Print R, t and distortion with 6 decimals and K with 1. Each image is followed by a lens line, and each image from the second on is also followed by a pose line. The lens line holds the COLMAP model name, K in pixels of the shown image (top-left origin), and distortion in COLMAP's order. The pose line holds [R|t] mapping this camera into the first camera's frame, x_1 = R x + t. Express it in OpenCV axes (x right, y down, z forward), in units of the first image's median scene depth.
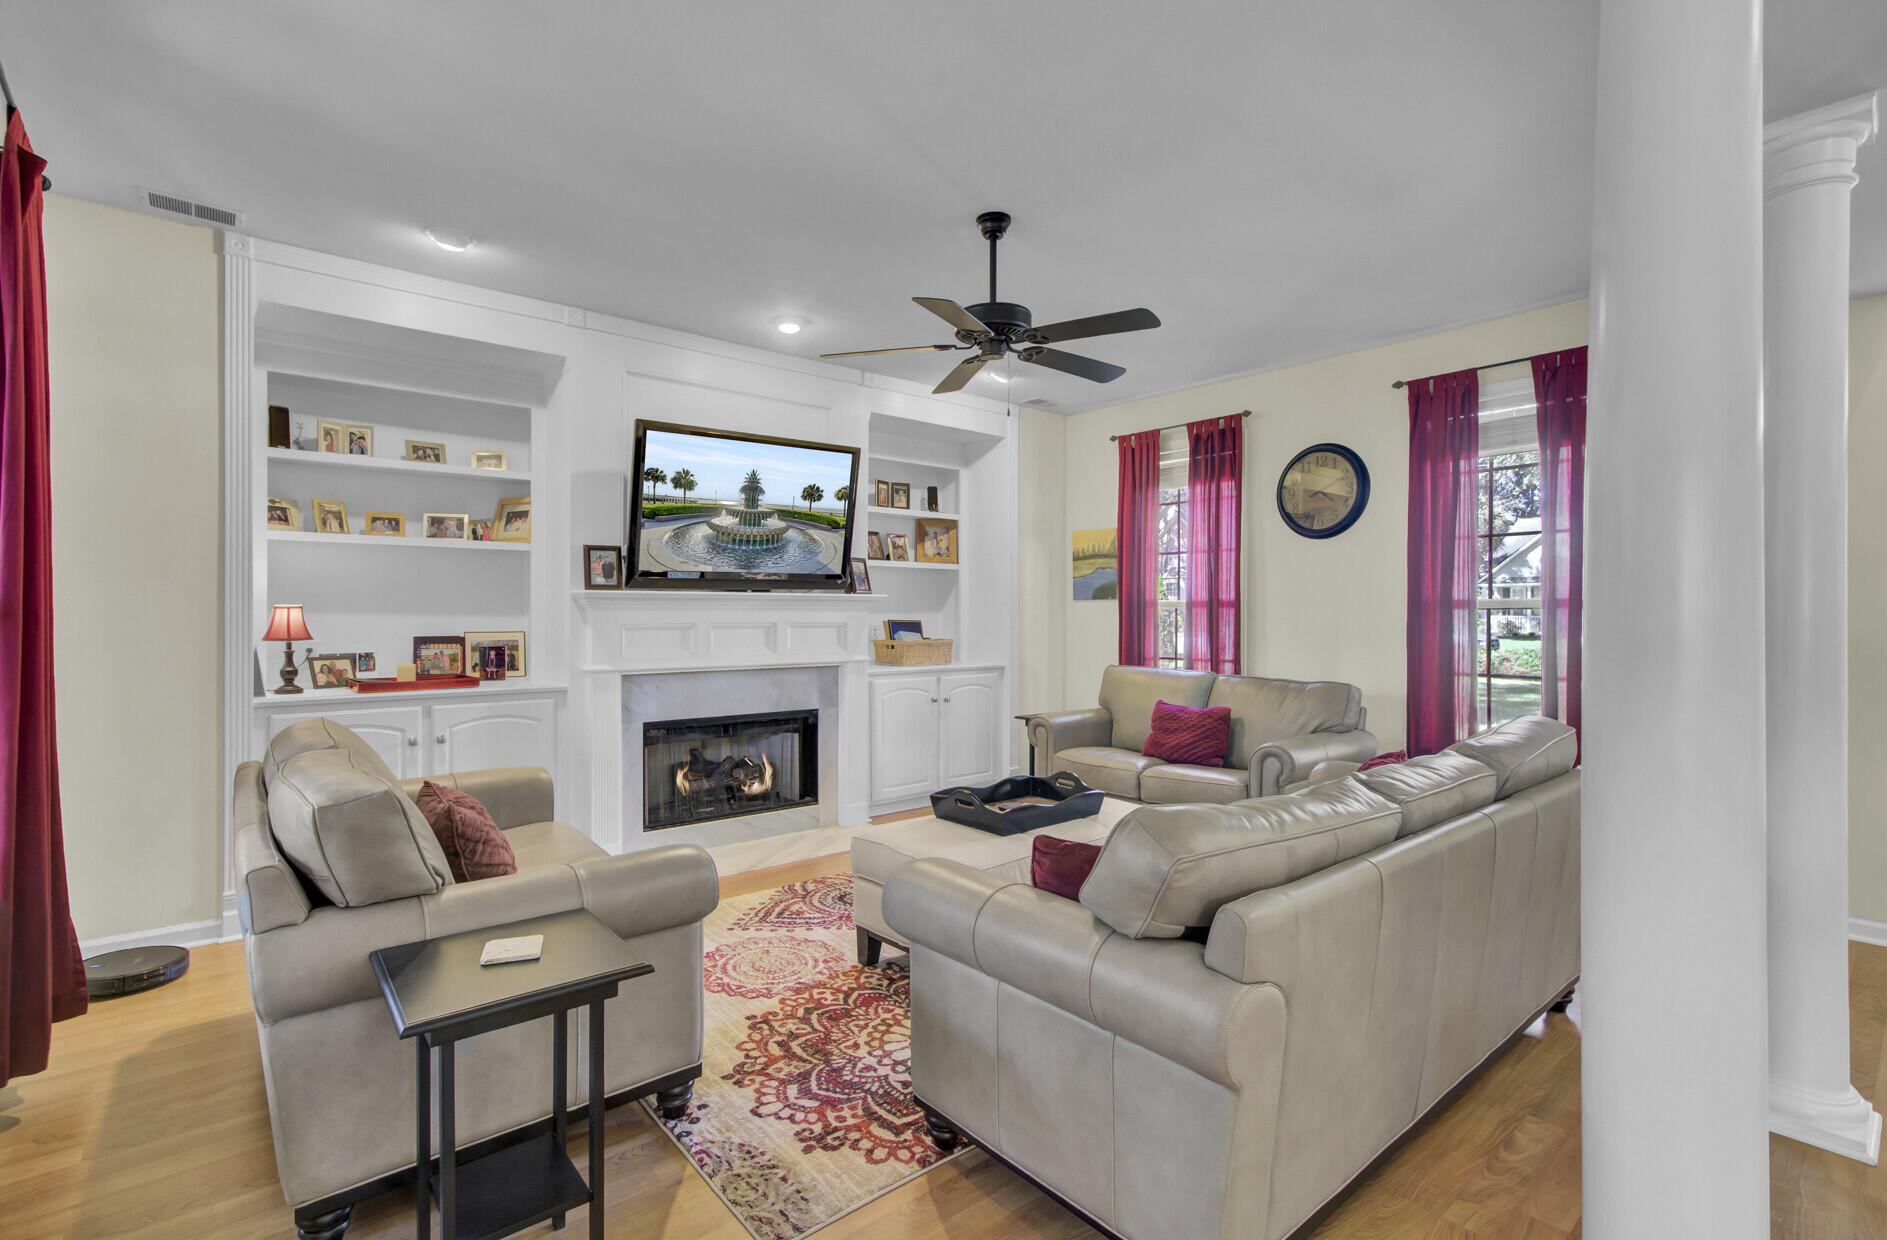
lens RADIAL K [[874.6, 0, 944.3], [0, 874.6, 625.9], [0, 0, 1]] dist [-0.003374, -0.000169]
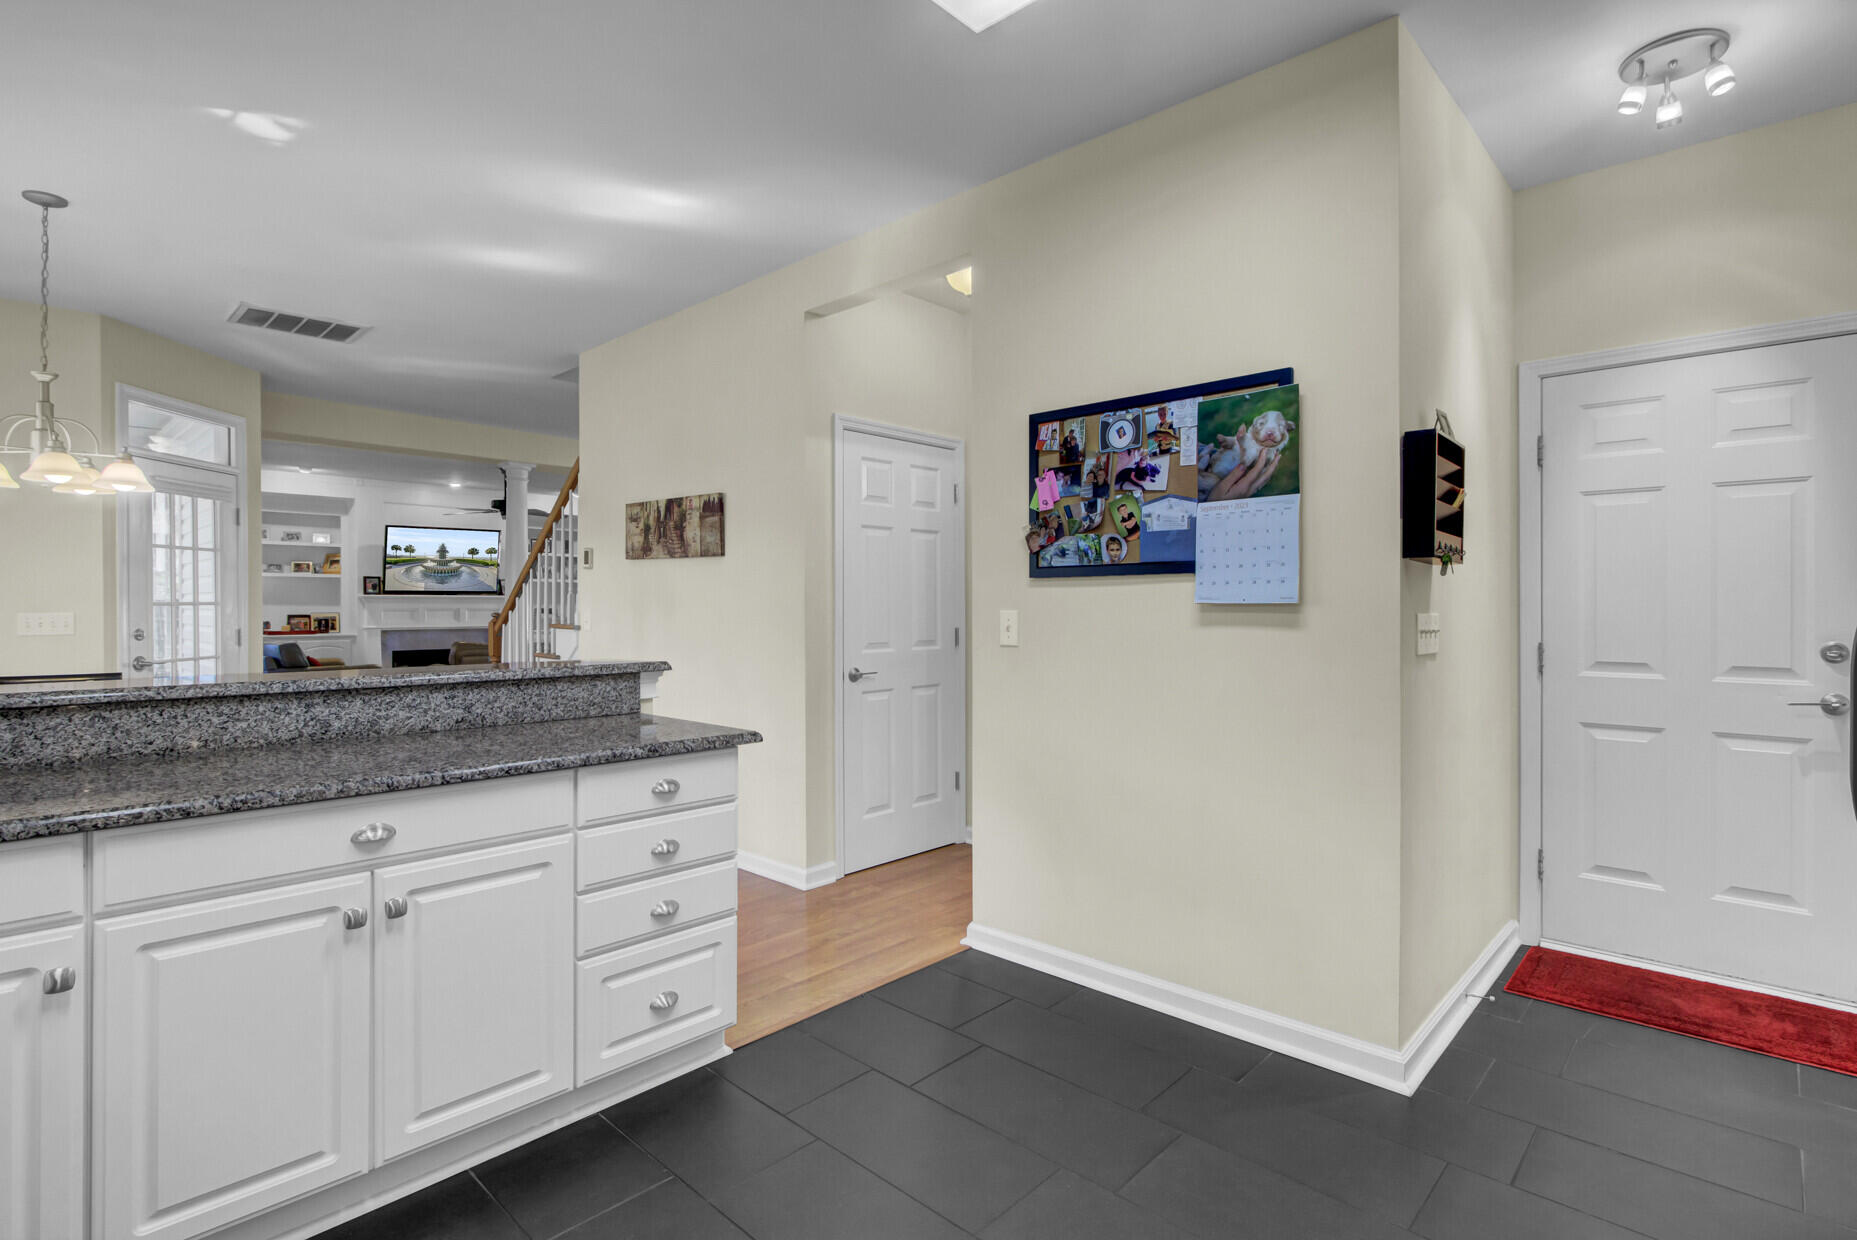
lens RADIAL K [[906.0, 0, 923.1], [0, 906.0, 616.1], [0, 0, 1]] dist [0.000246, 0.000217]
pose [[0.993235, -0.007258, 0.115892, 0.779574], [0.008560, 0.999906, -0.010735, 0.055091], [-0.115803, 0.011655, 0.993204, -1.561143]]
